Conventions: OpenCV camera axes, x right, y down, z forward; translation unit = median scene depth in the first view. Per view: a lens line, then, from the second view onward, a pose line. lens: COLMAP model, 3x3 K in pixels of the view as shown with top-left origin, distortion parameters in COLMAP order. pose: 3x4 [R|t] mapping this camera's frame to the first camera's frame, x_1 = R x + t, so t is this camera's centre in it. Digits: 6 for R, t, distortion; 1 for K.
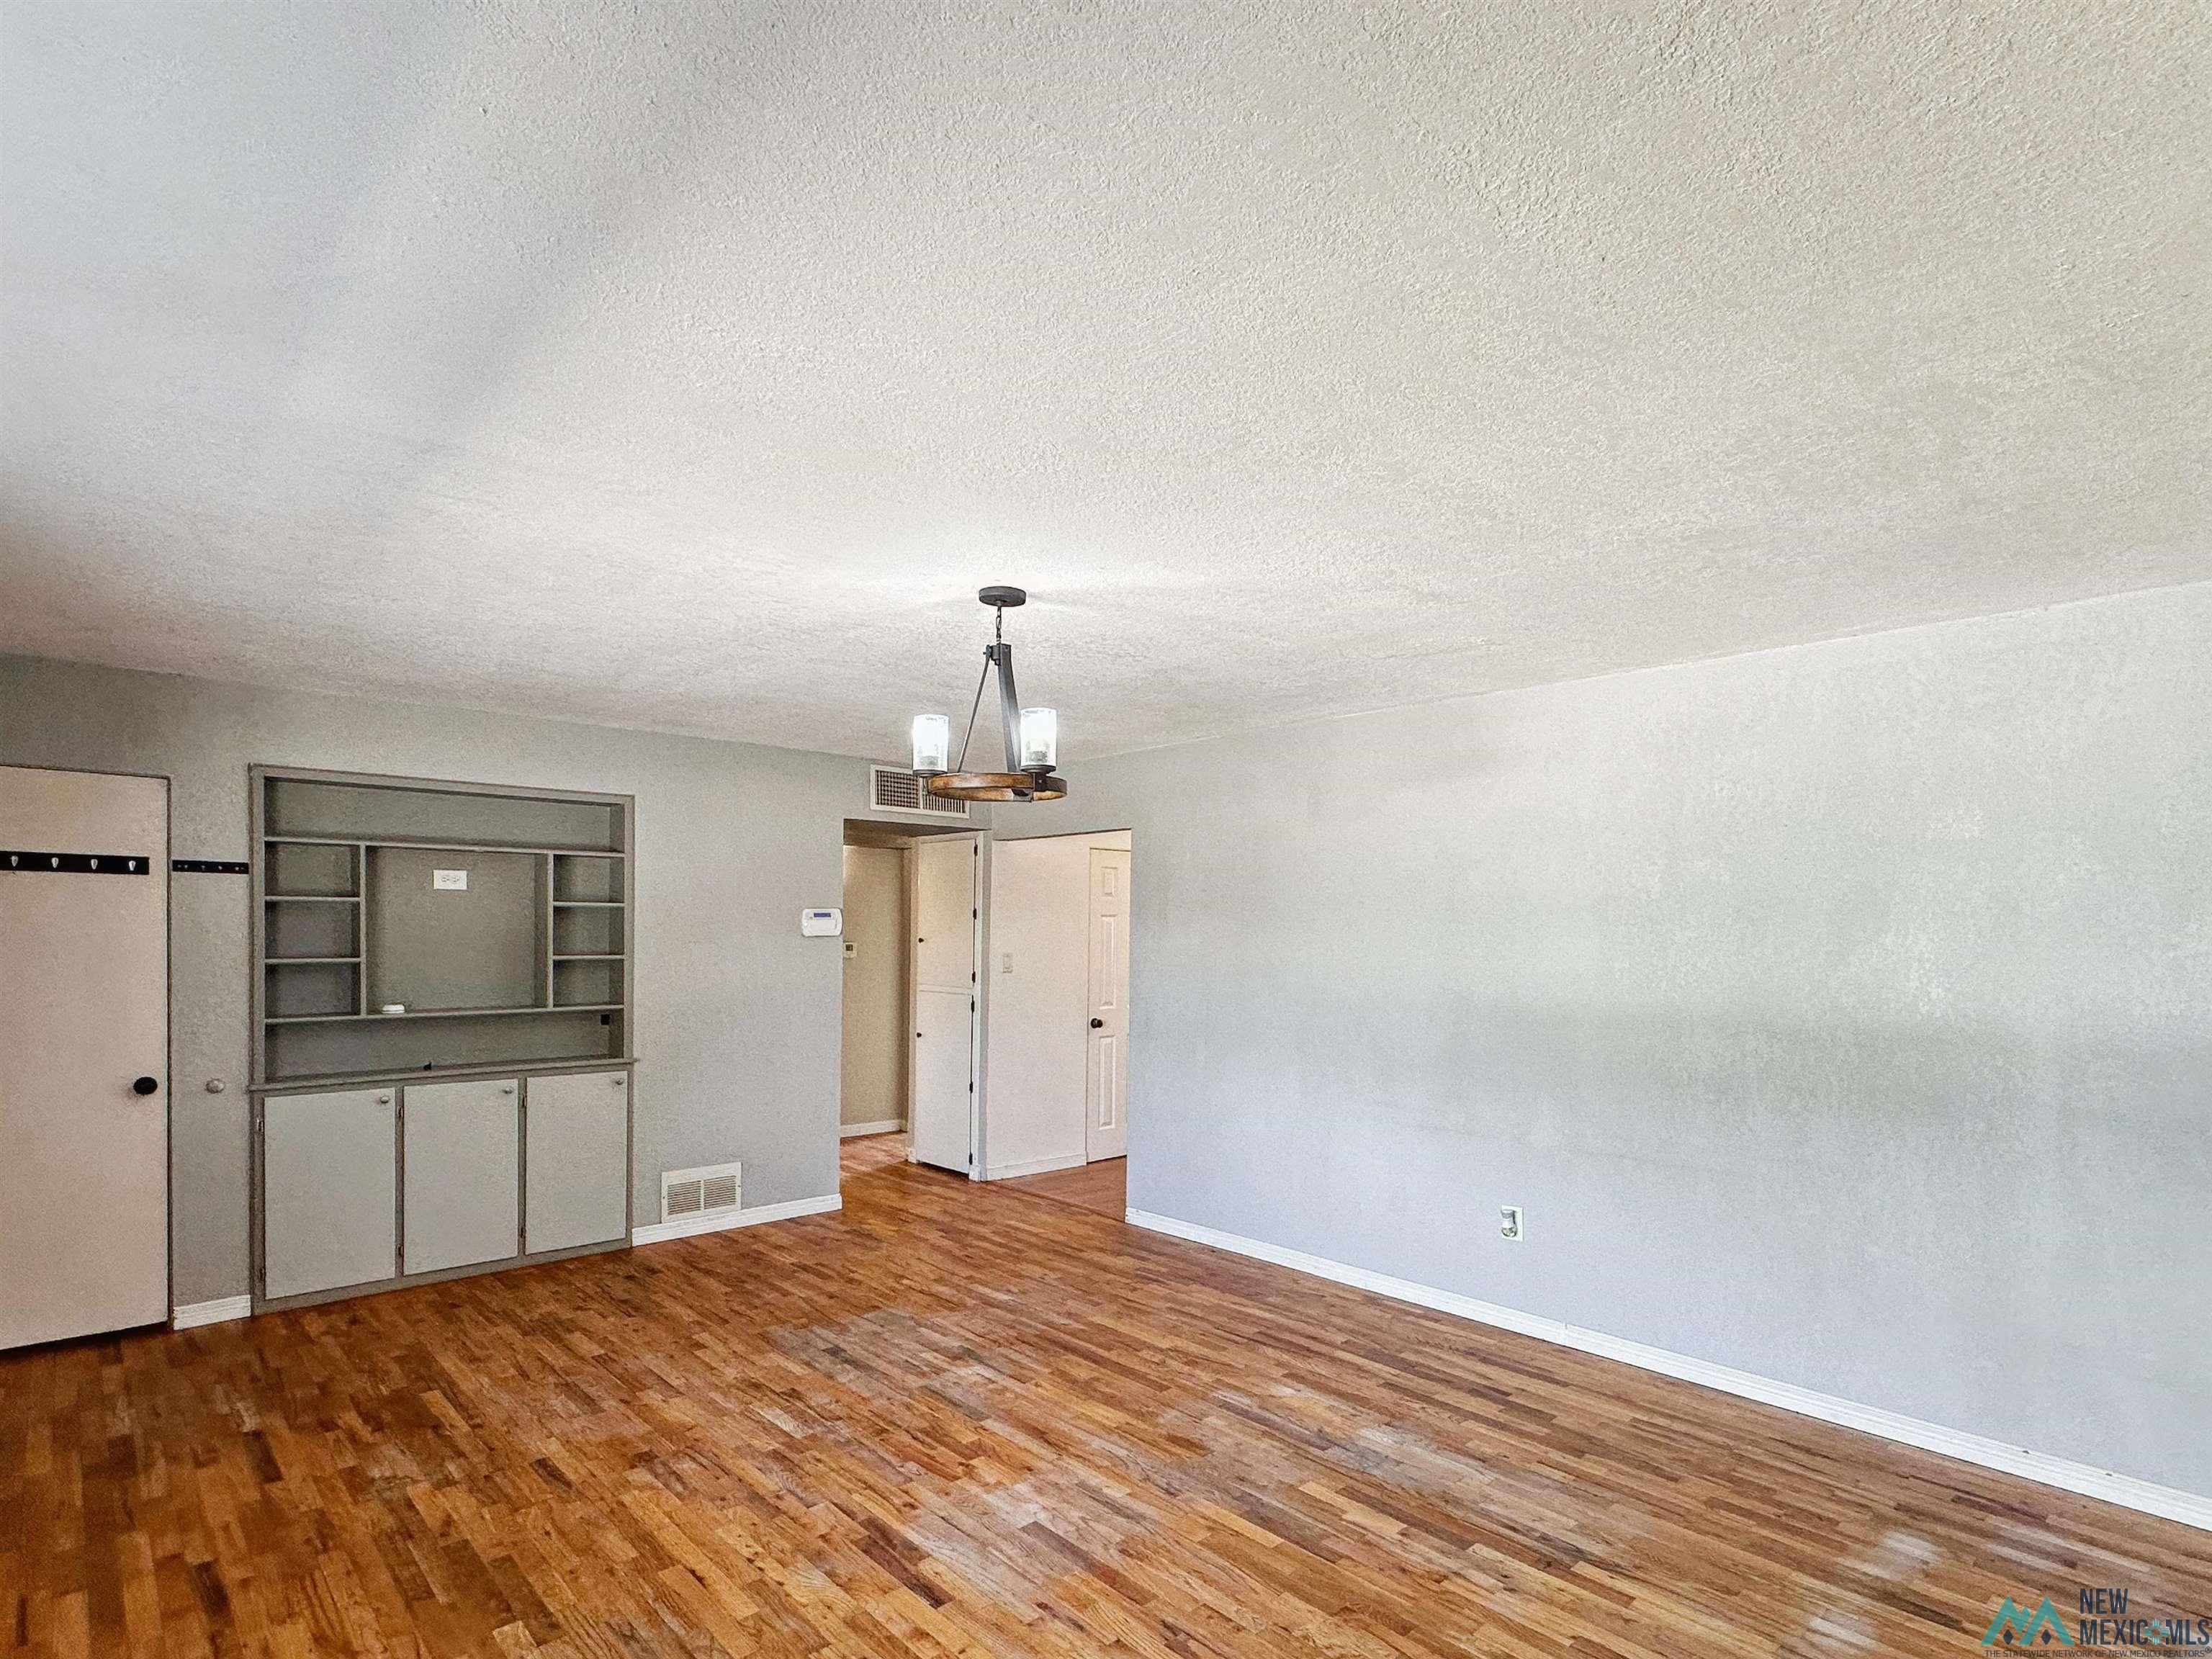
lens RADIAL K [[1127.3, 0, 1106.3], [0, 1127.3, 916.8], [0, 0, 1]] dist [-0.001672, 0.000486]
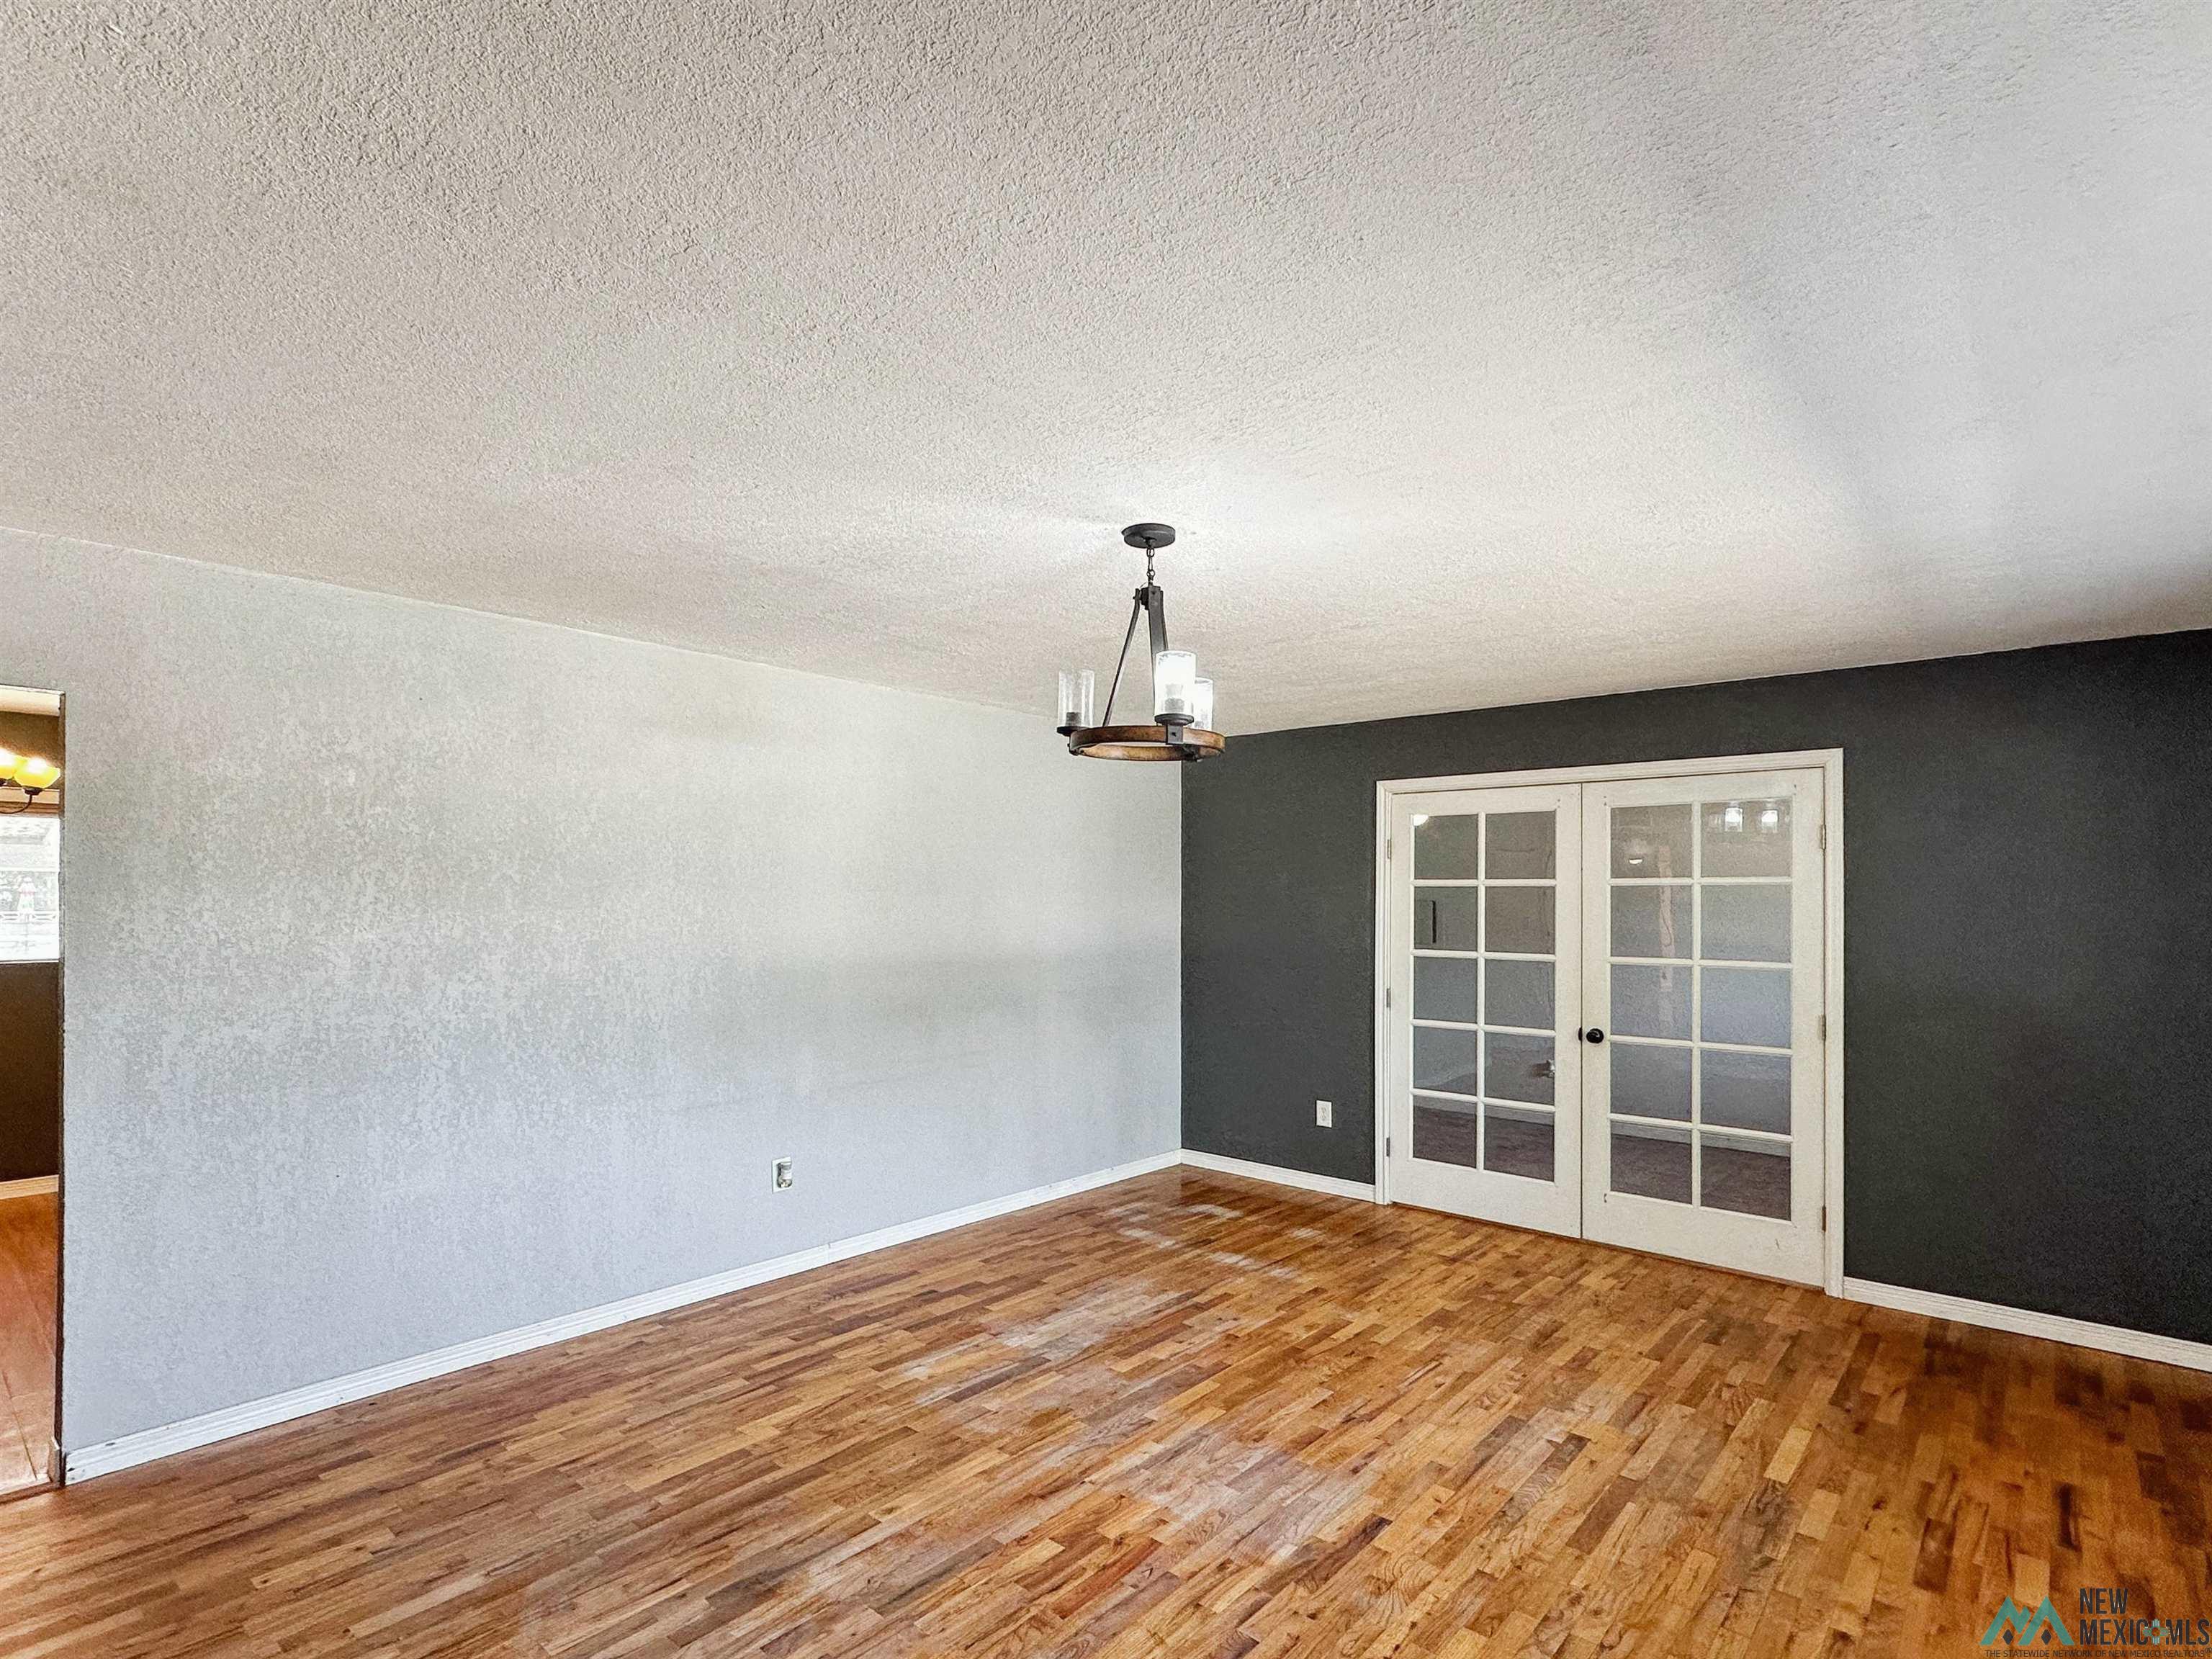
lens RADIAL K [[1104.9, 0, 1093.9], [0, 1104.9, 885.4], [0, 0, 1]] dist [-0.001305, 0.000902]
pose [[-0.091292, 0.002386, 0.995821, -0.887350], [-0.012662, 0.999914, -0.003556, 0.002846], [-0.995744, -0.012934, -0.091254, 1.037451]]
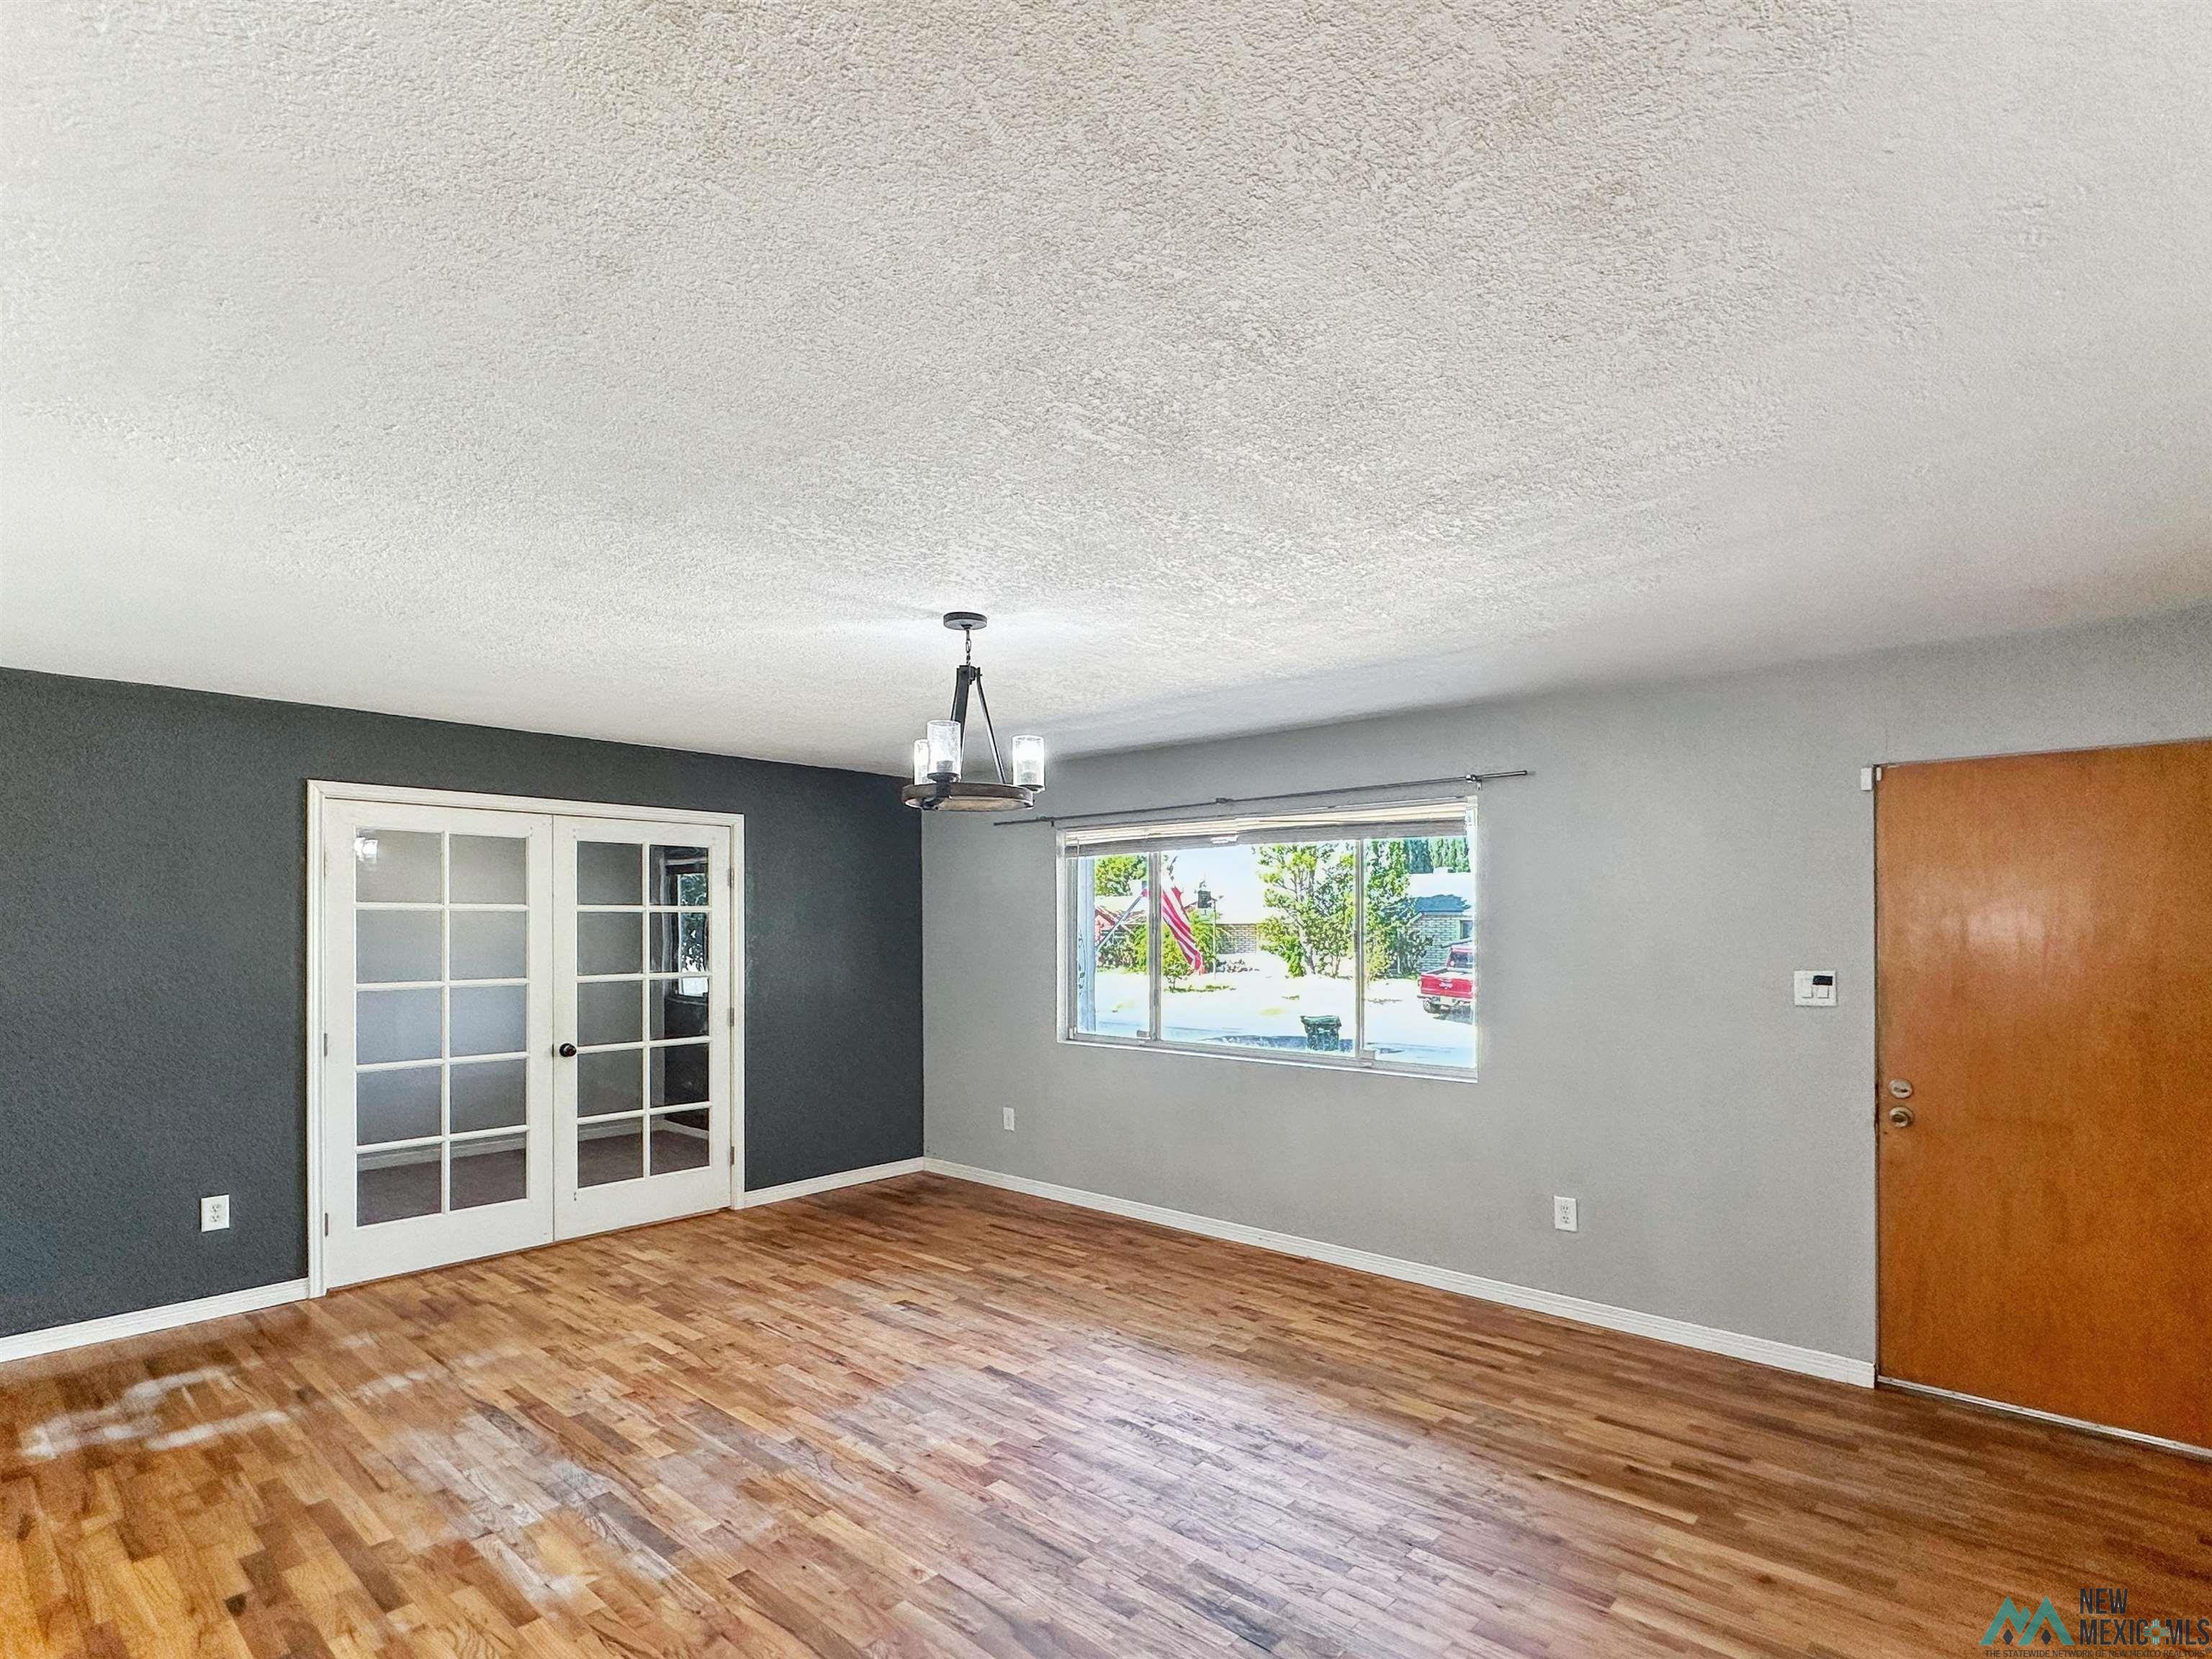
lens RADIAL K [[1127.3, 0, 1106.3], [0, 1127.3, 916.8], [0, 0, 1]] dist [-0.001672, 0.000486]
pose [[-0.995897, -0.010074, -0.089933, -0.122086], [-0.008978, 0.999880, -0.012587, 0.010436], [0.090049, -0.011728, -0.995868, 1.912302]]
